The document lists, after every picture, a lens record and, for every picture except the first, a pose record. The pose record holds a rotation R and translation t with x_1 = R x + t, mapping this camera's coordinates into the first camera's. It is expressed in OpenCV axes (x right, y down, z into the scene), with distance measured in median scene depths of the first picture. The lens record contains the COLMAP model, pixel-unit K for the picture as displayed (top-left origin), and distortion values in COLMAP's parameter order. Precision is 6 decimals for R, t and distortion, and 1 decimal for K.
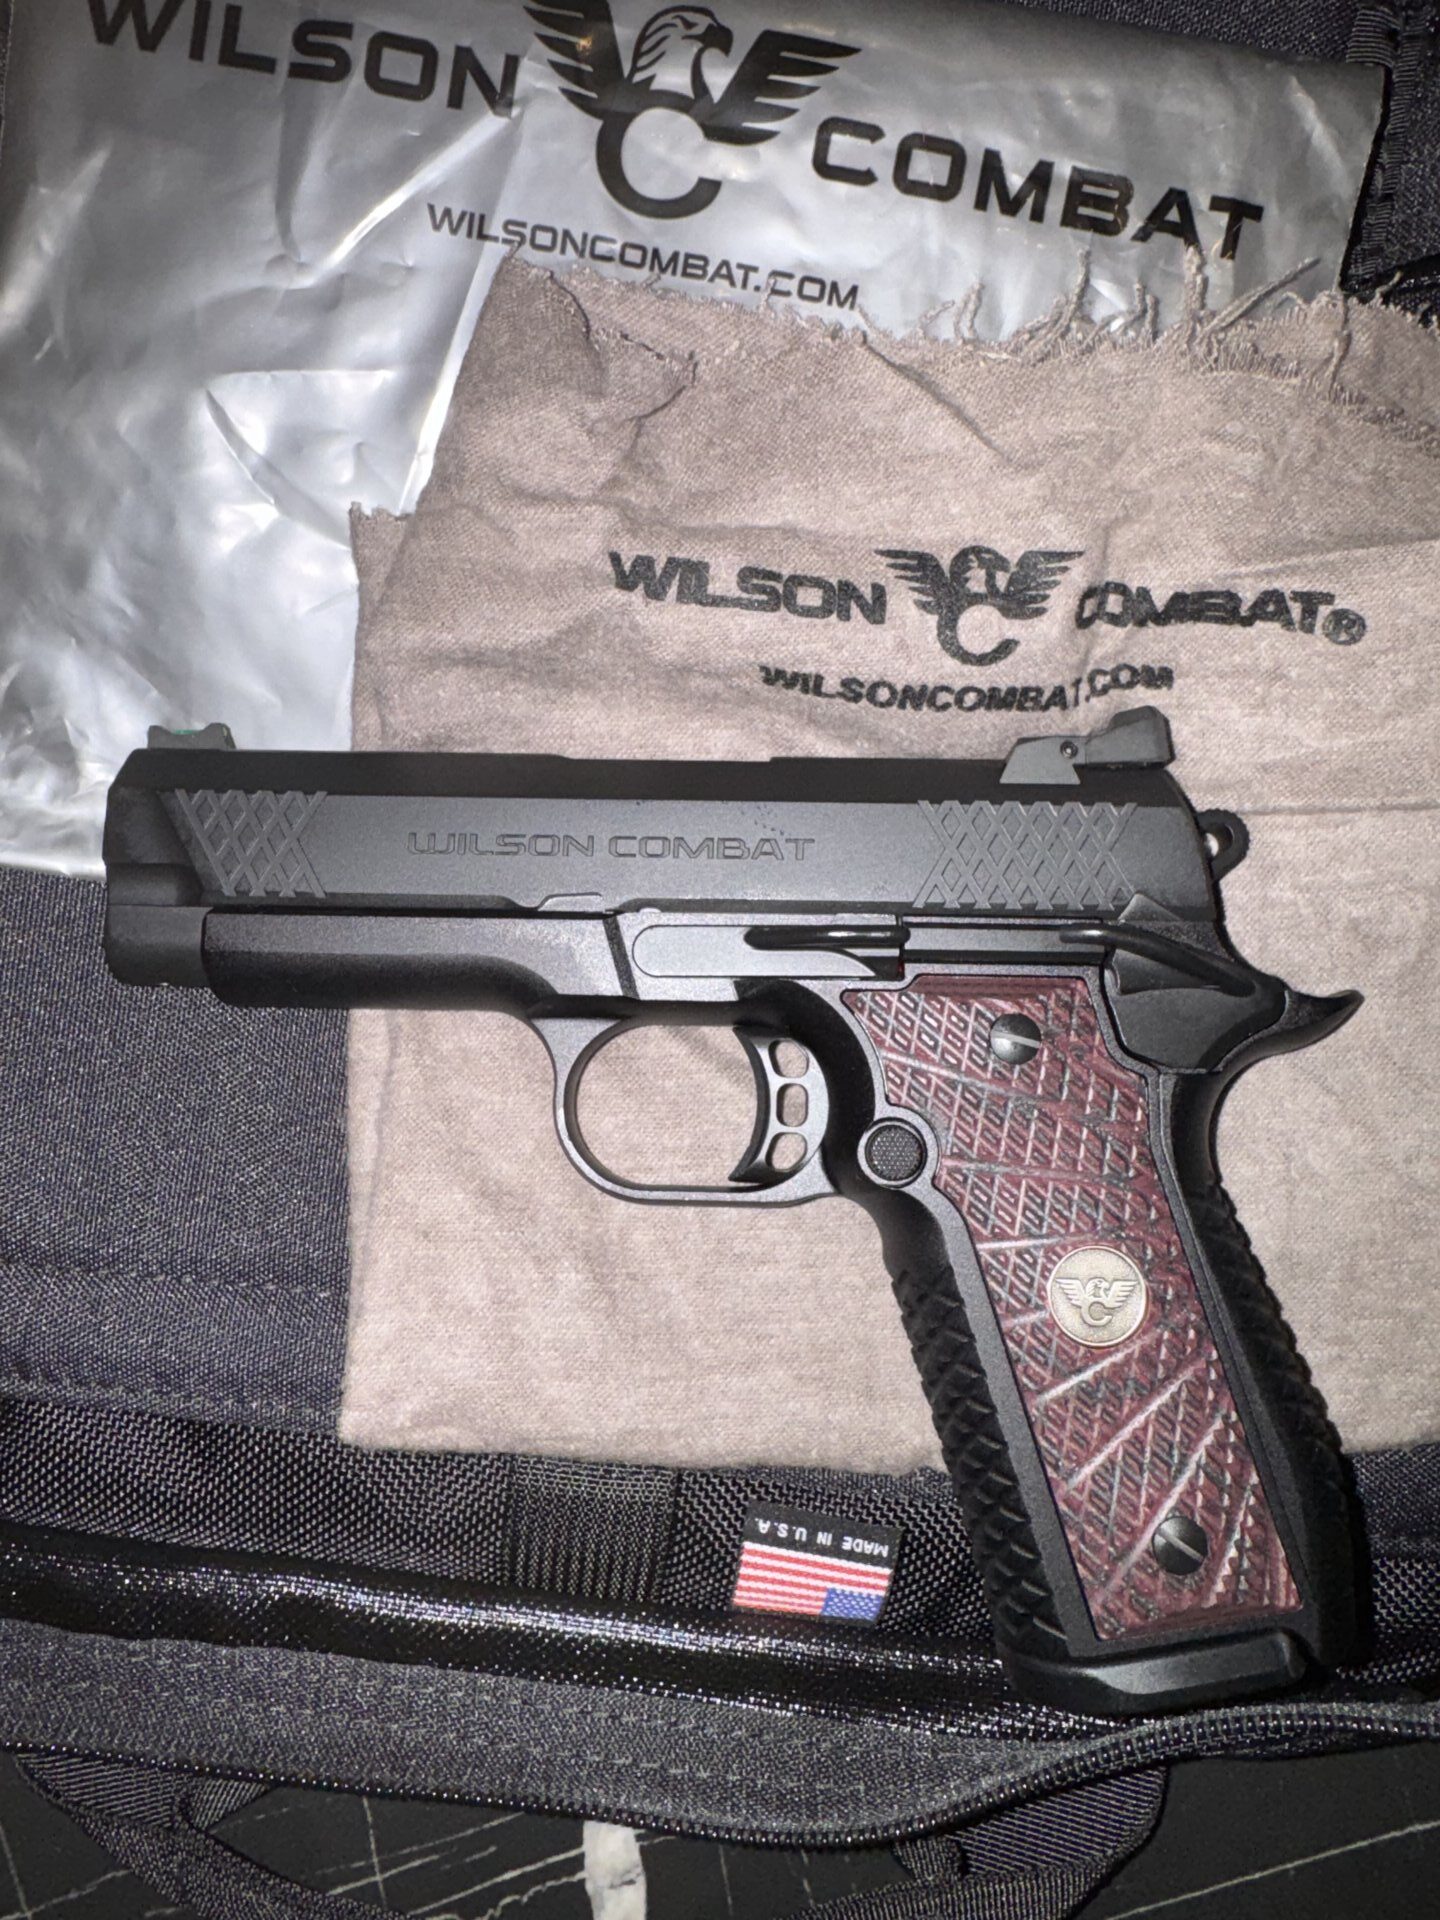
lens RADIAL K [[1356.6, 0, 720.0], [0, 1356.6, 960.0], [0, 0, 1]] dist [0.004814, -0.090824]
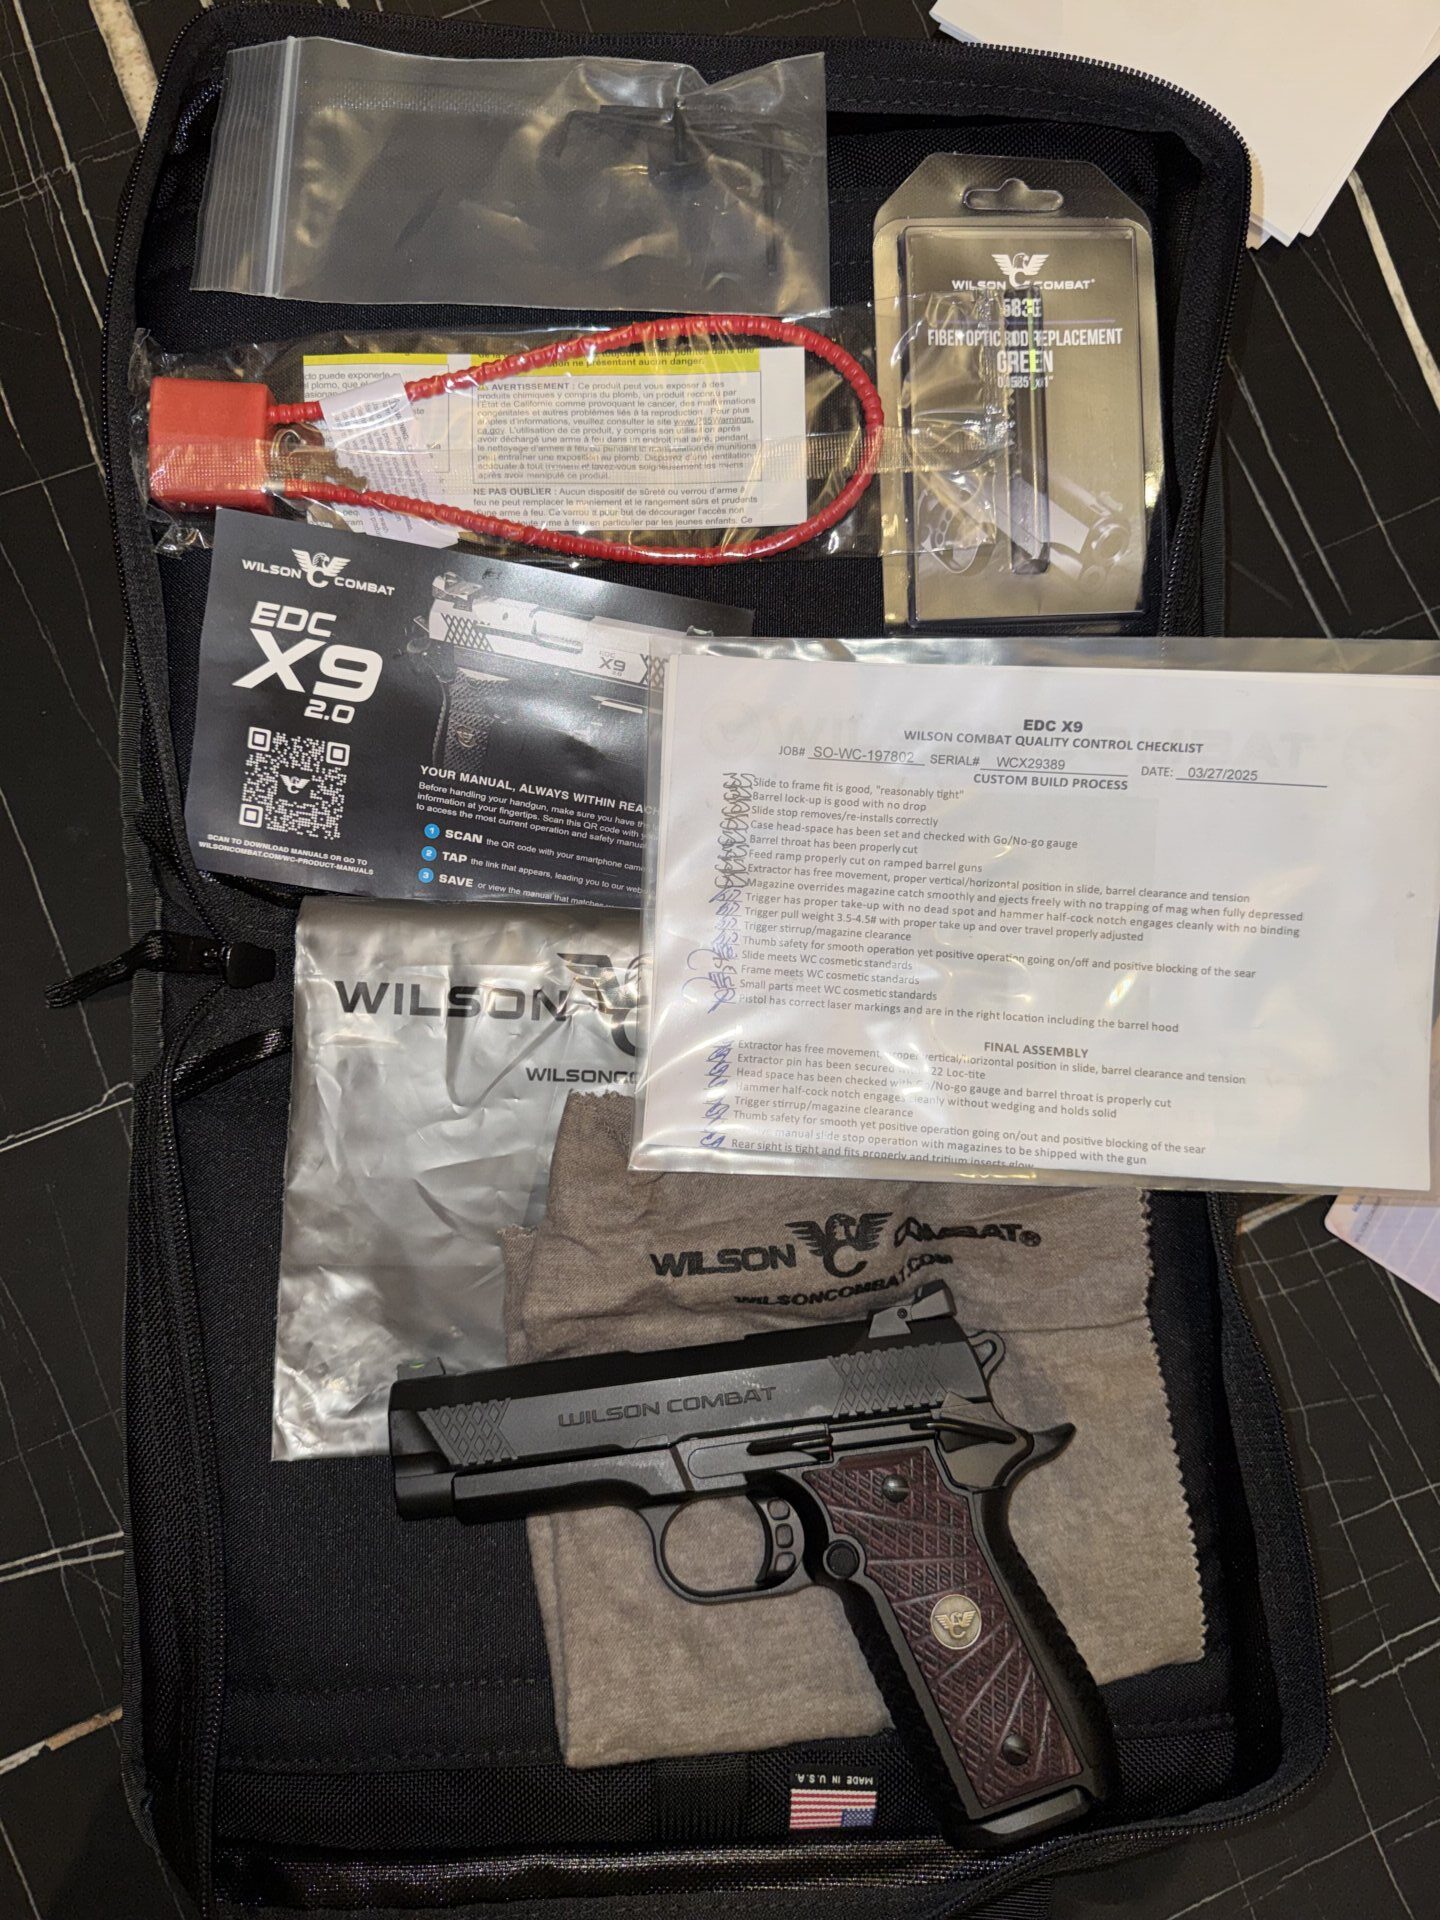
lens RADIAL K [[1391.1, 0, 720.0], [0, 1391.1, 960.0], [0, 0, 1]] dist [0.009944, -0.100836]
pose [[0.989144, -0.126037, 0.075552, -0.077556], [0.136625, 0.978094, -0.157056, -0.374439], [-0.054102, 0.165674, 0.984695, -0.986244]]
